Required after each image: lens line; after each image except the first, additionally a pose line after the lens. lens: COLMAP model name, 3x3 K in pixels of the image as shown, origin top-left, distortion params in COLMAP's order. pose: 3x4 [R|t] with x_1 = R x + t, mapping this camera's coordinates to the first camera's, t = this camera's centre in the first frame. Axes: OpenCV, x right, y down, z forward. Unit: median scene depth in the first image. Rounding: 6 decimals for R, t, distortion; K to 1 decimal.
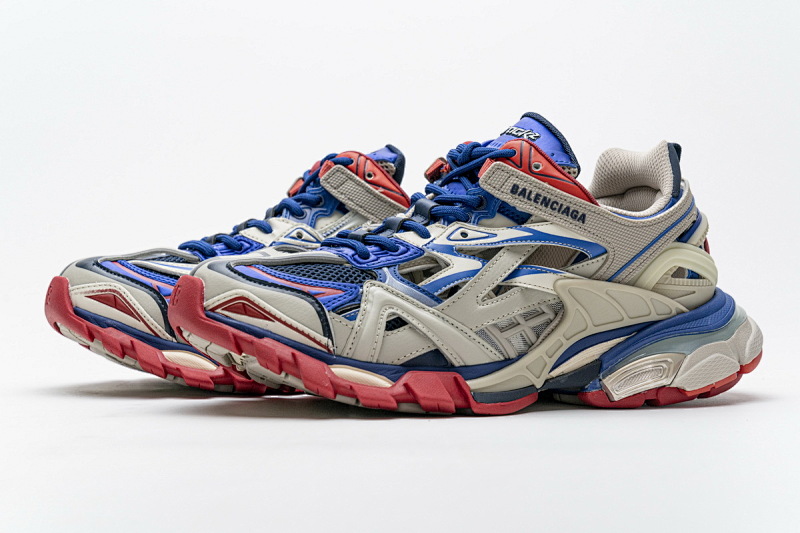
lens RADIAL K [[1570.4, 0, 405.2], [0, 1570.4, 262.0], [0, 0, 1]] dist [0.023046, 0.000000]
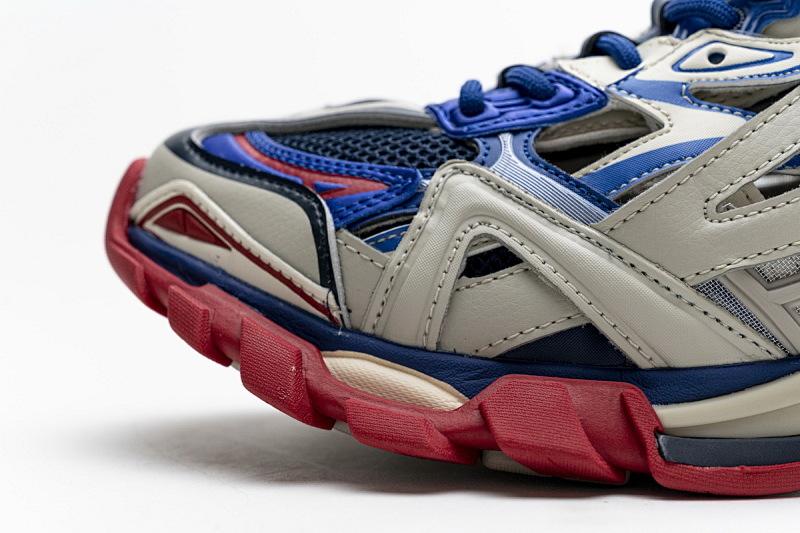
lens RADIAL K [[1570.4, 0, 399.6], [0, 1570.4, 266.6], [0, 0, 1]] dist [0.023046, 0.000000]
pose [[0.869219, 0.021031, -0.493979, 0.174360], [-0.010648, 0.999660, 0.023822, 0.029787], [0.494312, -0.015447, 0.869147, 0.593987]]
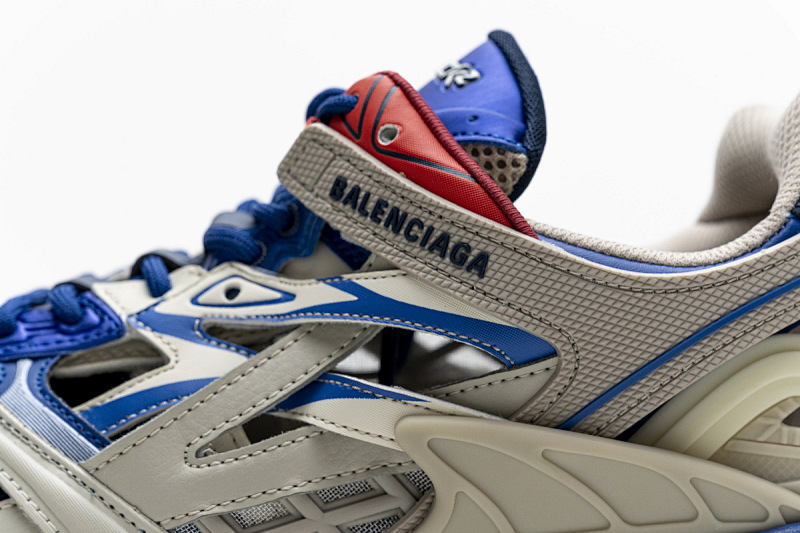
lens RADIAL K [[1570.4, 0, 395.6], [0, 1570.4, 274.3], [0, 0, 1]] dist [0.023046, 0.000000]
pose [[0.879997, 0.035738, -0.473632, 0.282509], [-0.042646, 0.999083, -0.003849, -0.022997], [0.473060, 0.023585, 0.880714, 0.645956]]
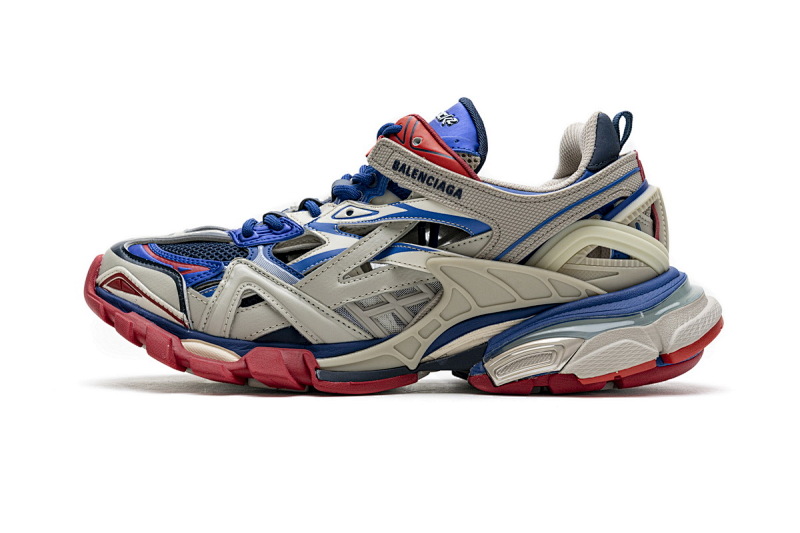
lens RADIAL K [[1451.8, 0, 400.5], [0, 1451.8, 274.9], [0, 0, 1]] dist [-0.043536, 0.000000]
pose [[0.901358, 0.000339, -0.433074, 0.465979], [-0.002259, 0.999990, -0.003919, 0.025395], [0.433069, 0.004511, 0.901350, 0.189621]]
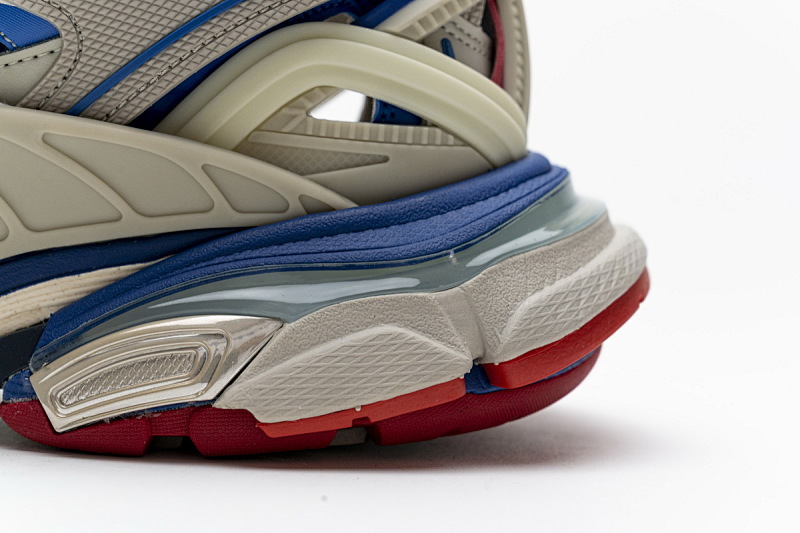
lens RADIAL K [[1570.4, 0, 401.6], [0, 1570.4, 267.2], [0, 0, 1]] dist [0.023046, 0.000000]
pose [[0.906507, 0.049682, -0.419257, 0.367448], [-0.035377, 0.998498, 0.041832, 0.031121], [0.420706, -0.023089, 0.906903, 0.705705]]
